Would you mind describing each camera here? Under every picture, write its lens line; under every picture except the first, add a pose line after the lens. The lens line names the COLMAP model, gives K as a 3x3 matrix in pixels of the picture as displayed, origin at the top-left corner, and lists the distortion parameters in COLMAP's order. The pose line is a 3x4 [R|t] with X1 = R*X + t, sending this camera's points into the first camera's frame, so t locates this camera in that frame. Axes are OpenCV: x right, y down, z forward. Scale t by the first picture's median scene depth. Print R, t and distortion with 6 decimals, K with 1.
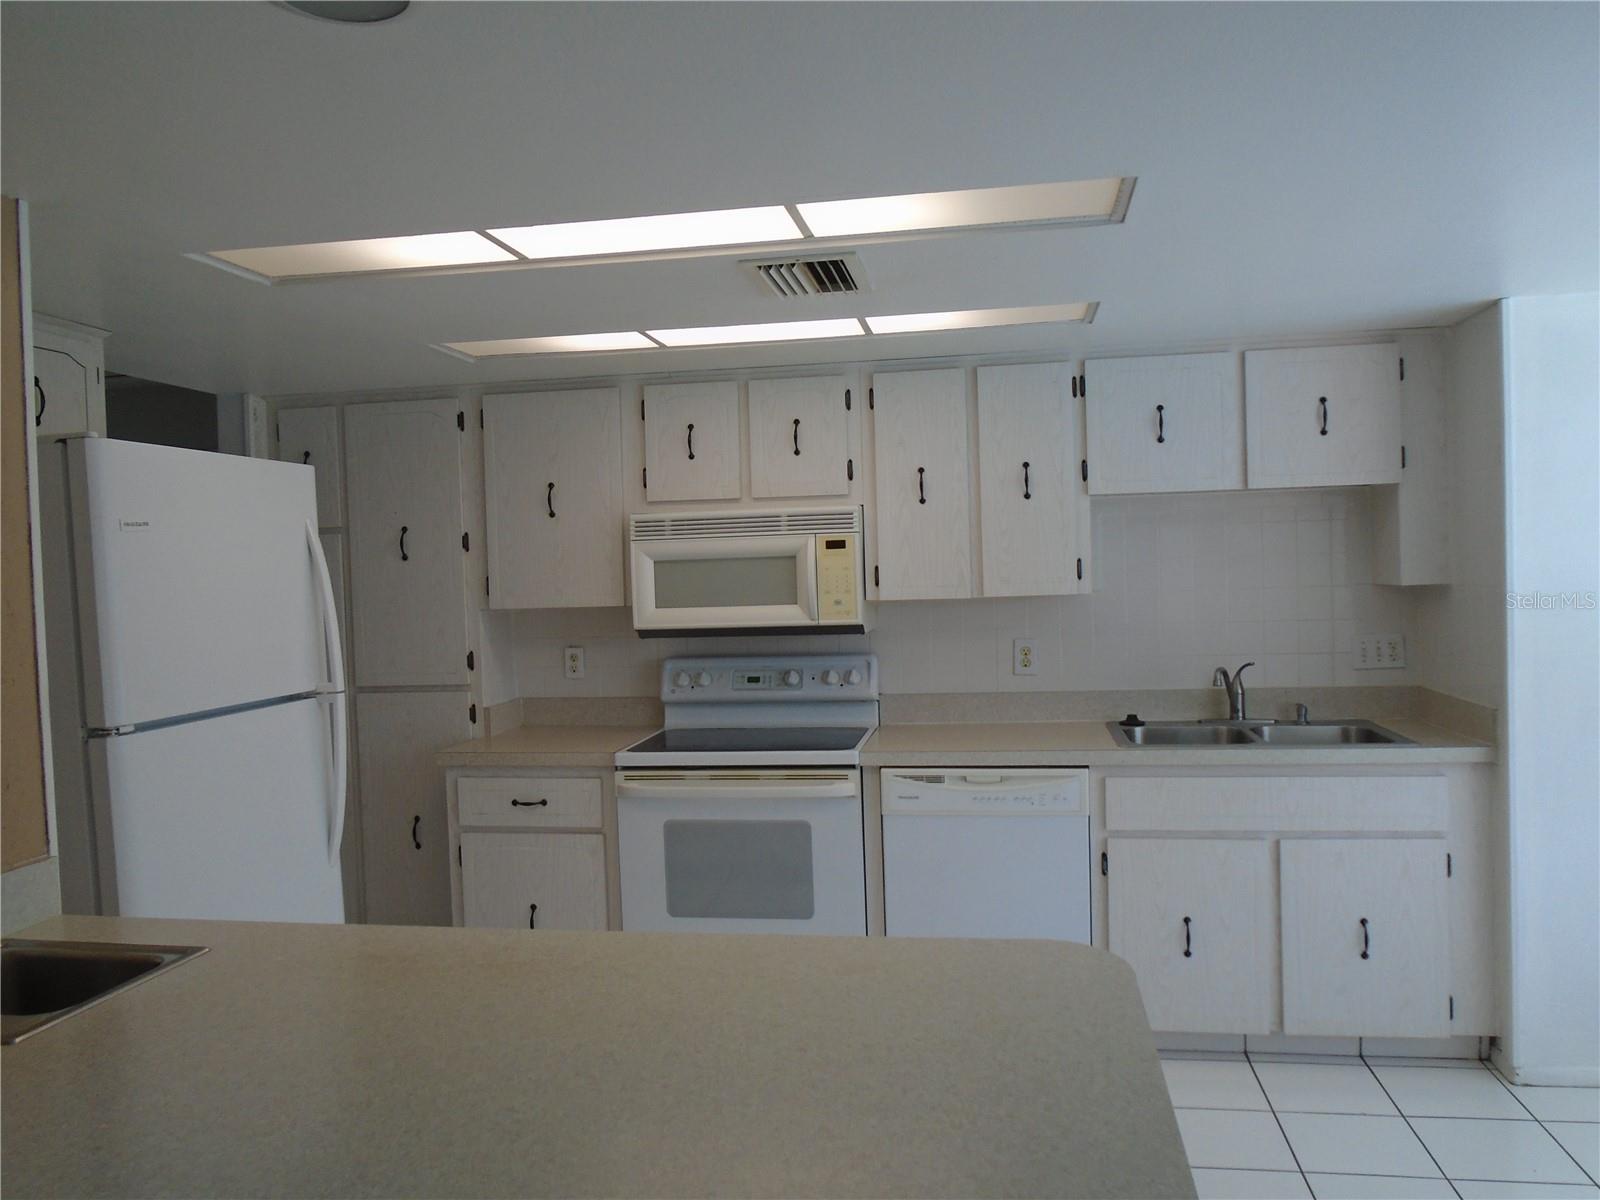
lens RADIAL K [[1201.6, 0, 803.2], [0, 1201.6, 599.7], [0, 0, 1]] dist [-0.025547, 0.008645]
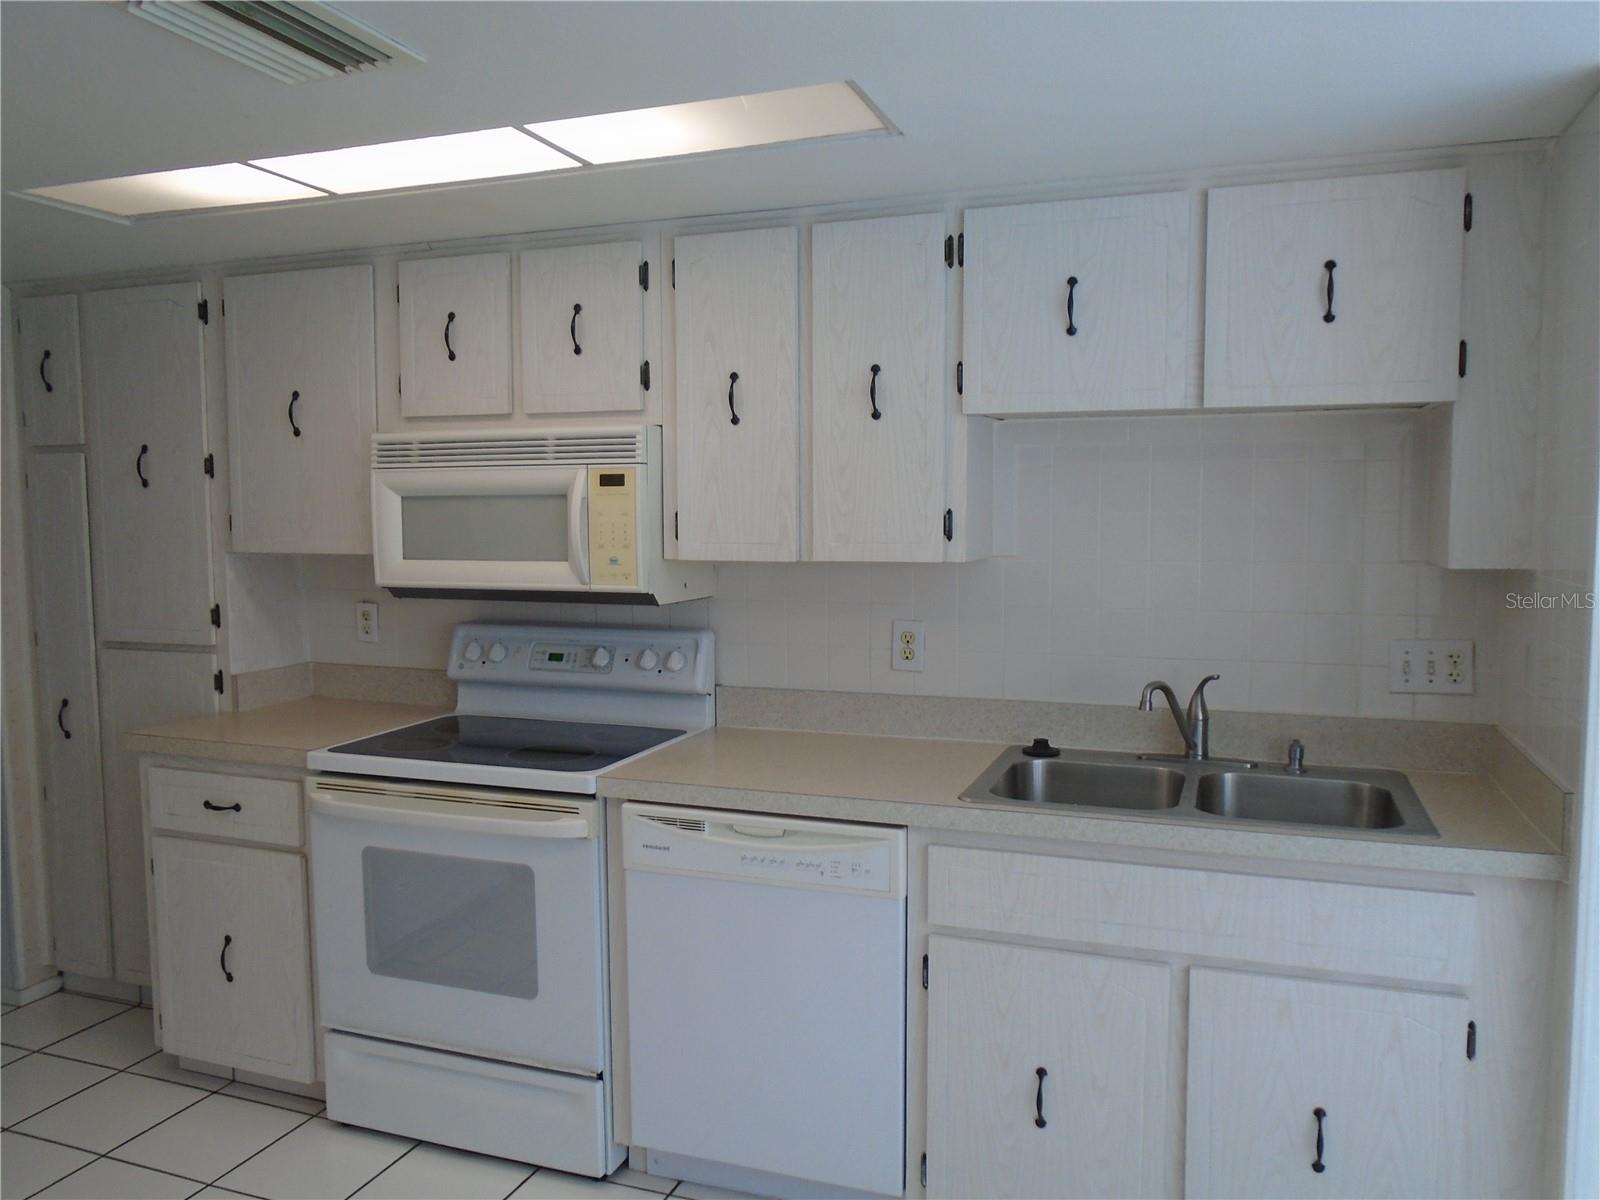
lens RADIAL K [[1201.6, 0, 807.7], [0, 1201.6, 597.6], [0, 0, 1]] dist [-0.025547, 0.008645]
pose [[0.982844, 0.041935, -0.179607, 0.278482], [-0.032477, 0.997943, 0.055279, -0.019741], [0.181556, -0.048497, 0.982184, 0.323985]]
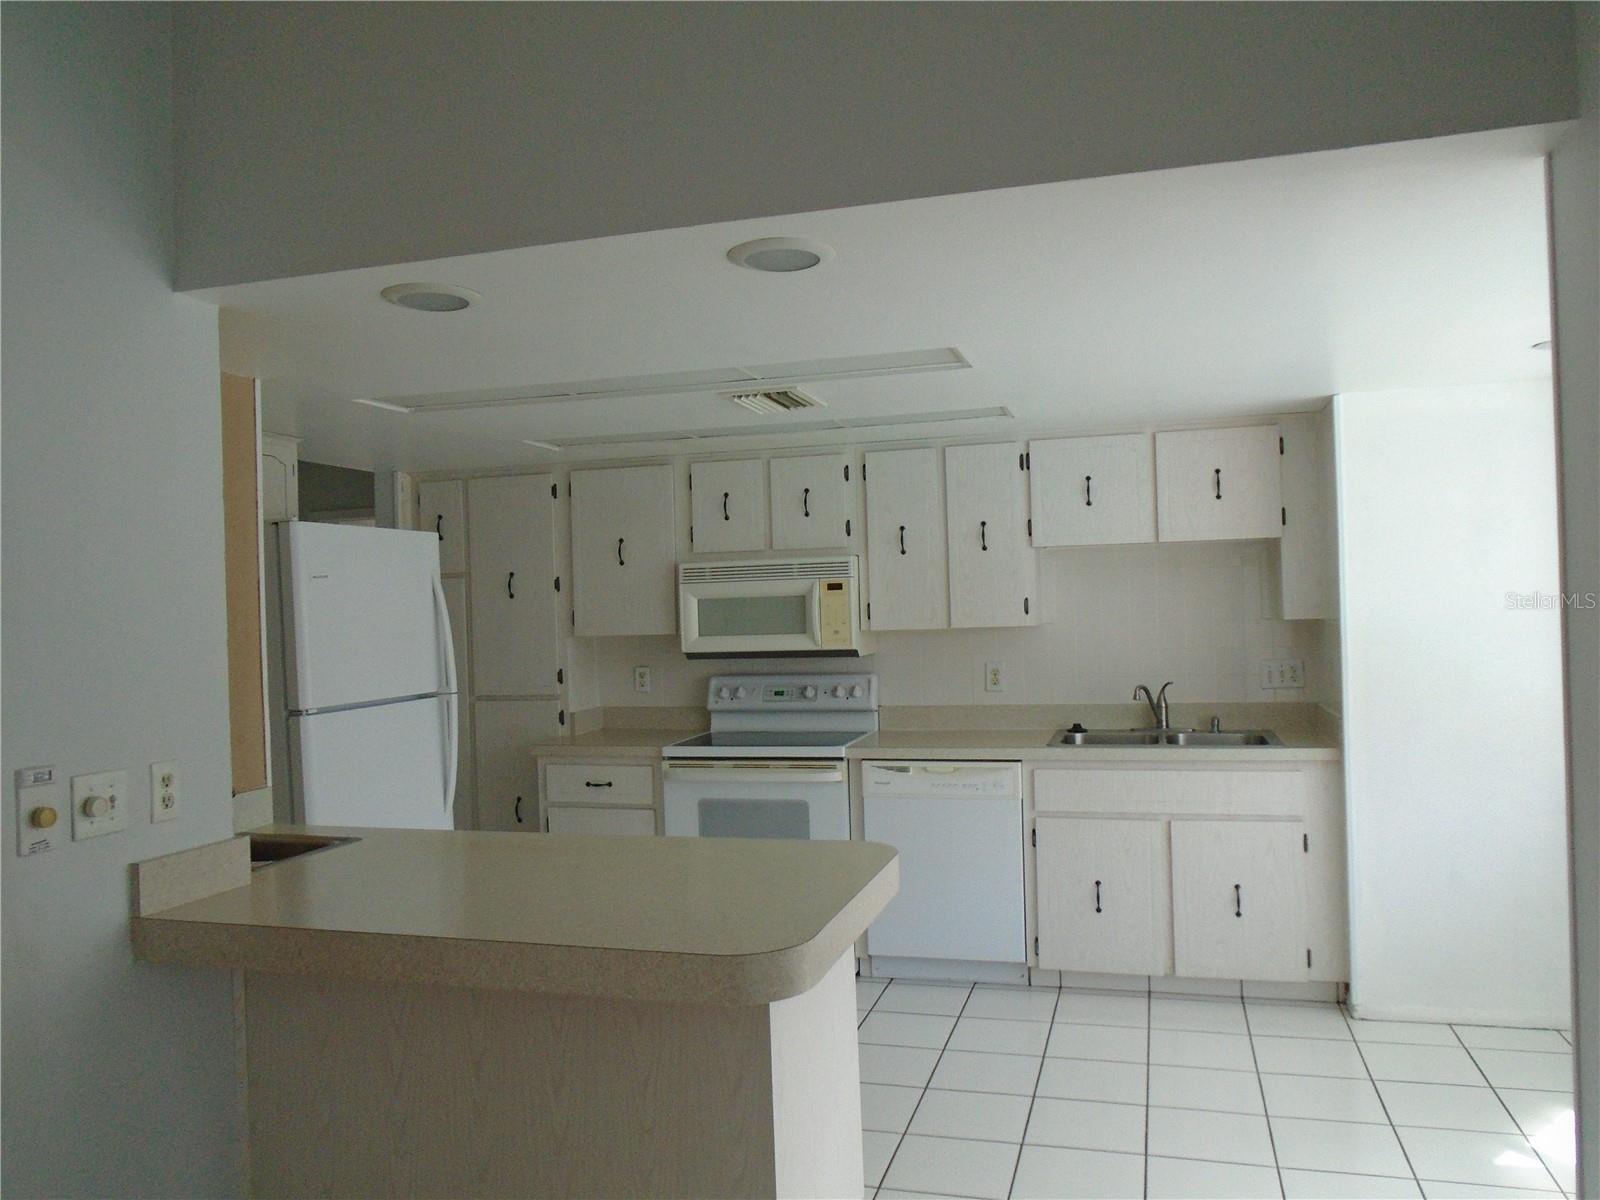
lens RADIAL K [[1201.6, 0, 807.2], [0, 1201.6, 600.4], [0, 0, 1]] dist [-0.025547, 0.008645]
pose [[0.993680, 0.000944, -0.112249, 0.144610], [-0.004076, 0.999608, -0.027683, 0.004315], [0.112179, 0.027966, 0.993294, -0.280110]]
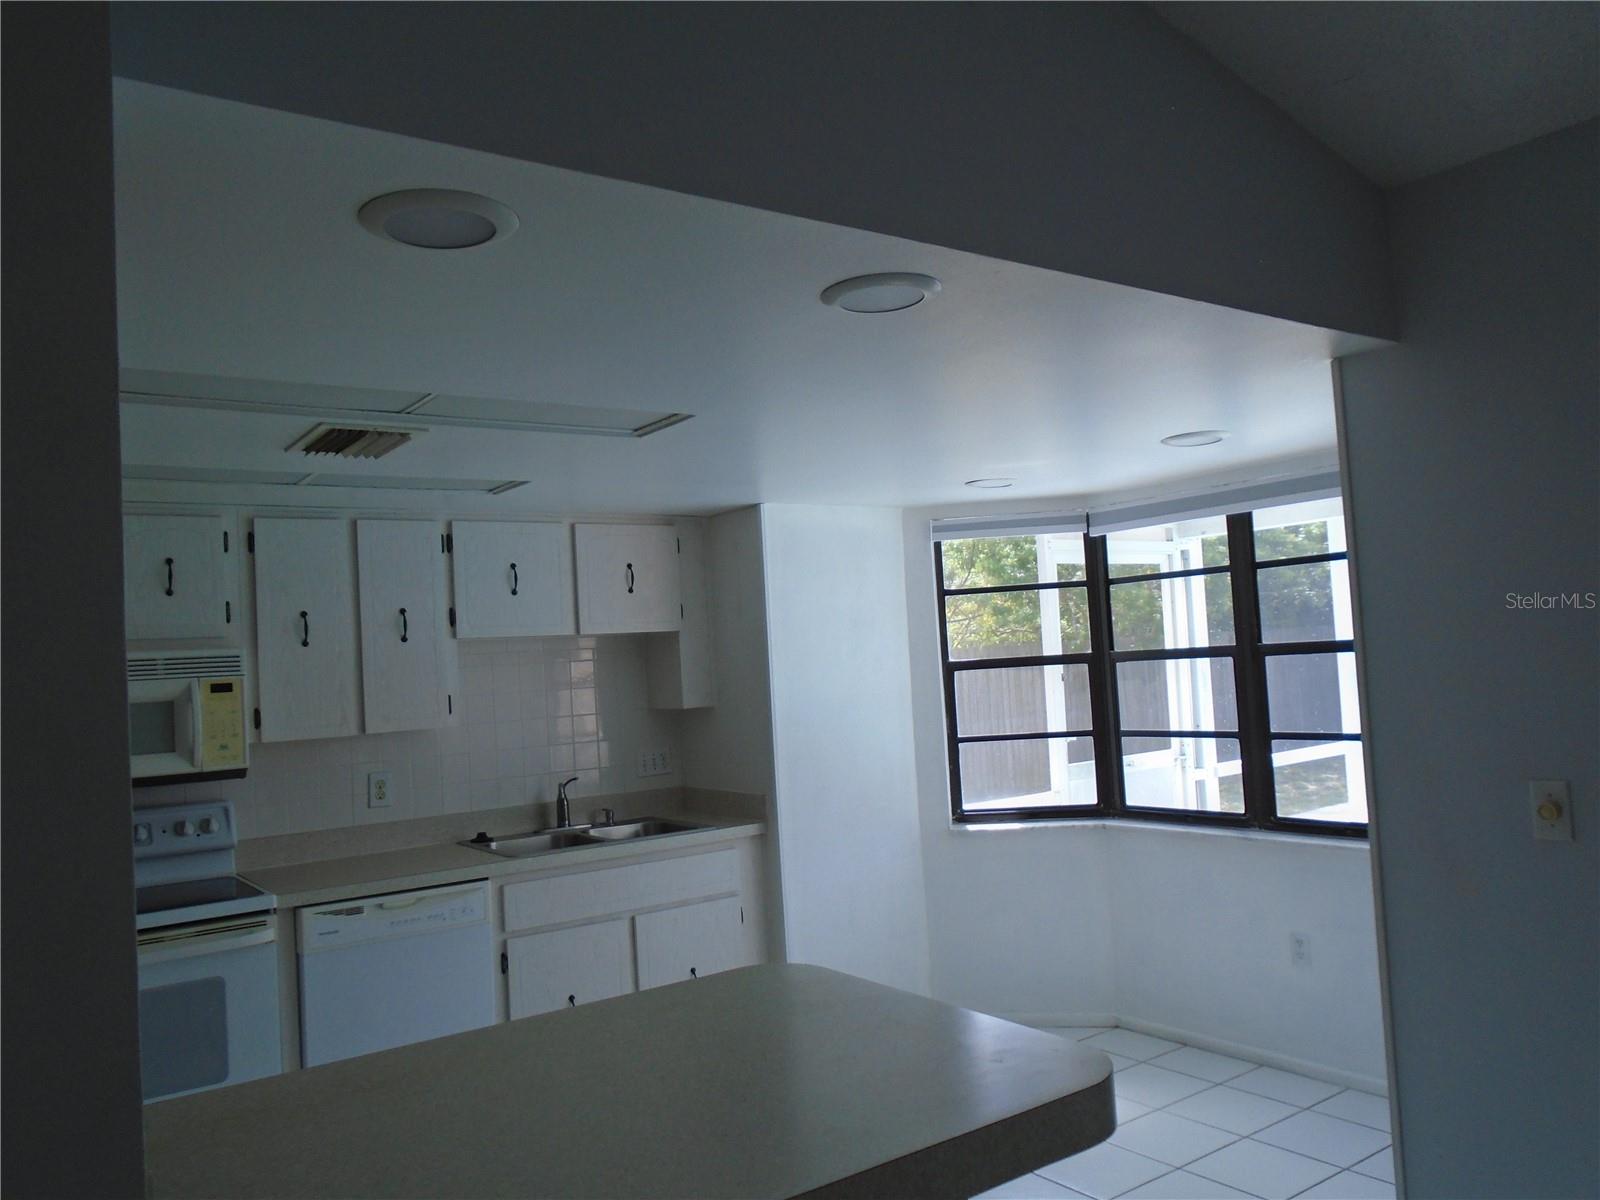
lens RADIAL K [[1201.6, 0, 784.6], [0, 1201.6, 608.3], [0, 0, 1]] dist [-0.025547, 0.008645]
pose [[0.707232, 0.022850, 0.706613, -0.346161], [0.054606, 0.994726, -0.086821, -0.000916], [-0.704870, 0.099987, 0.702254, -0.015990]]
